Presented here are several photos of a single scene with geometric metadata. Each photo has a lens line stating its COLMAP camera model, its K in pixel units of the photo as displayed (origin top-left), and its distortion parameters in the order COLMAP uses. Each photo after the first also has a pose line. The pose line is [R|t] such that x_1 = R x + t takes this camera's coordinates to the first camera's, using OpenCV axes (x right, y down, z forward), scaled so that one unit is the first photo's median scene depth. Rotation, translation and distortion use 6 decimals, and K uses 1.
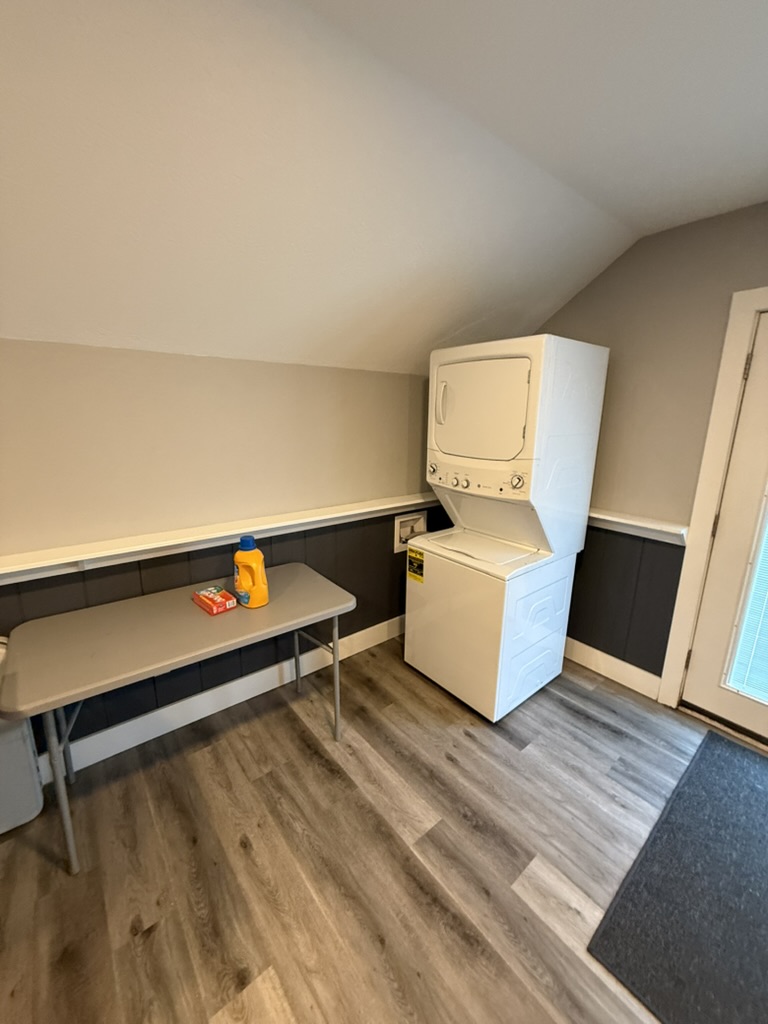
lens RADIAL K [[410.0, 0, 384.1], [0, 410.0, 507.4], [0, 0, 1]] dist [0.001664, -0.000046]
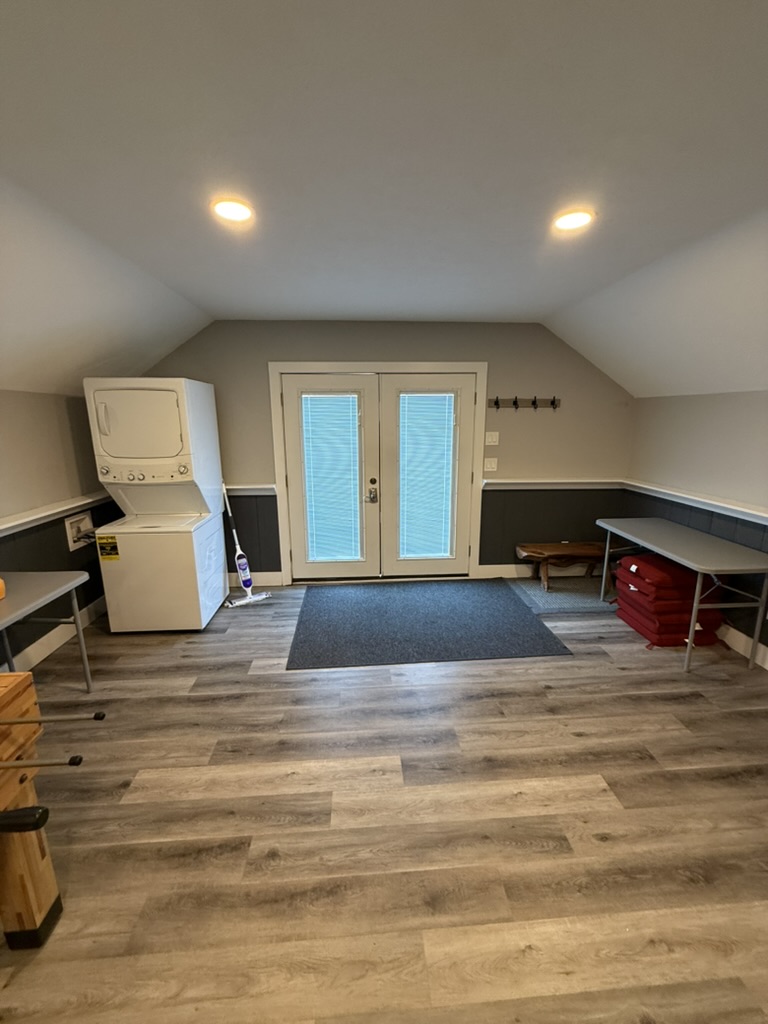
lens RADIAL K [[410.0, 0, 384.1], [0, 410.0, 507.4], [0, 0, 1]] dist [0.001664, -0.000046]
pose [[0.578861, -0.189633, 0.793070, -0.484957], [0.197509, 0.976228, 0.089266, 0.087945], [-0.791145, 0.104966, 0.602554, -0.514734]]
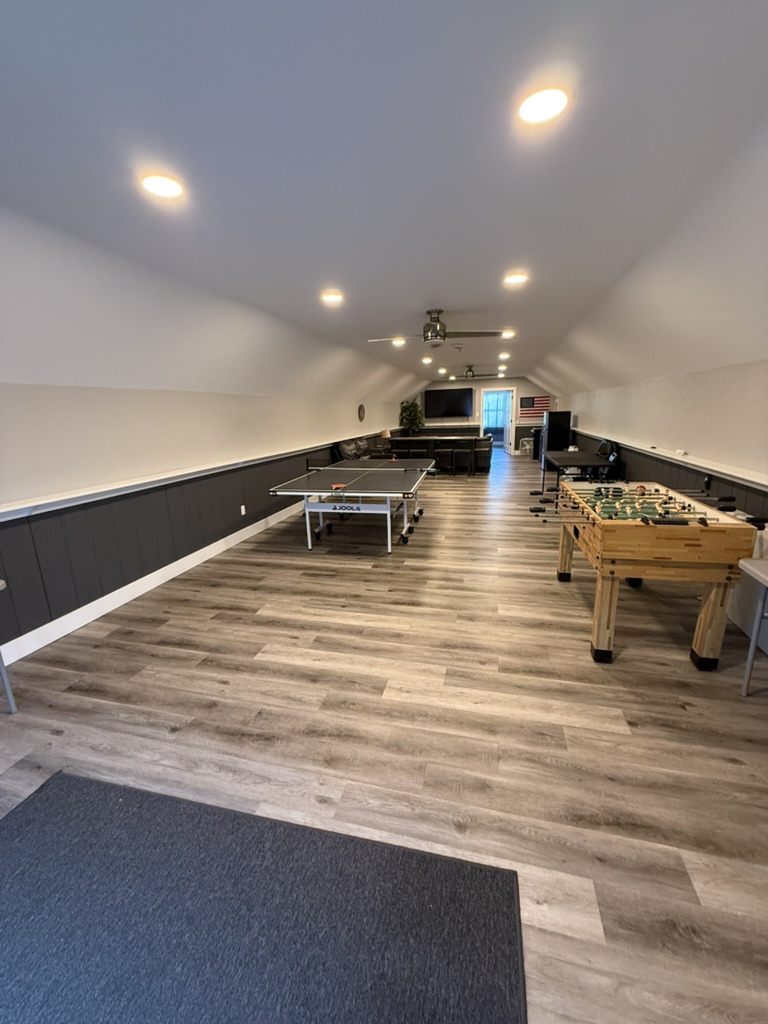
lens RADIAL K [[410.0, 0, 384.1], [0, 410.0, 507.4], [0, 0, 1]] dist [0.001664, -0.000046]
pose [[-0.807985, 0.143282, -0.571516, 0.803906], [-0.115818, 0.912435, 0.392490, -0.147035], [0.577708, 0.383318, -0.720639, 0.760765]]
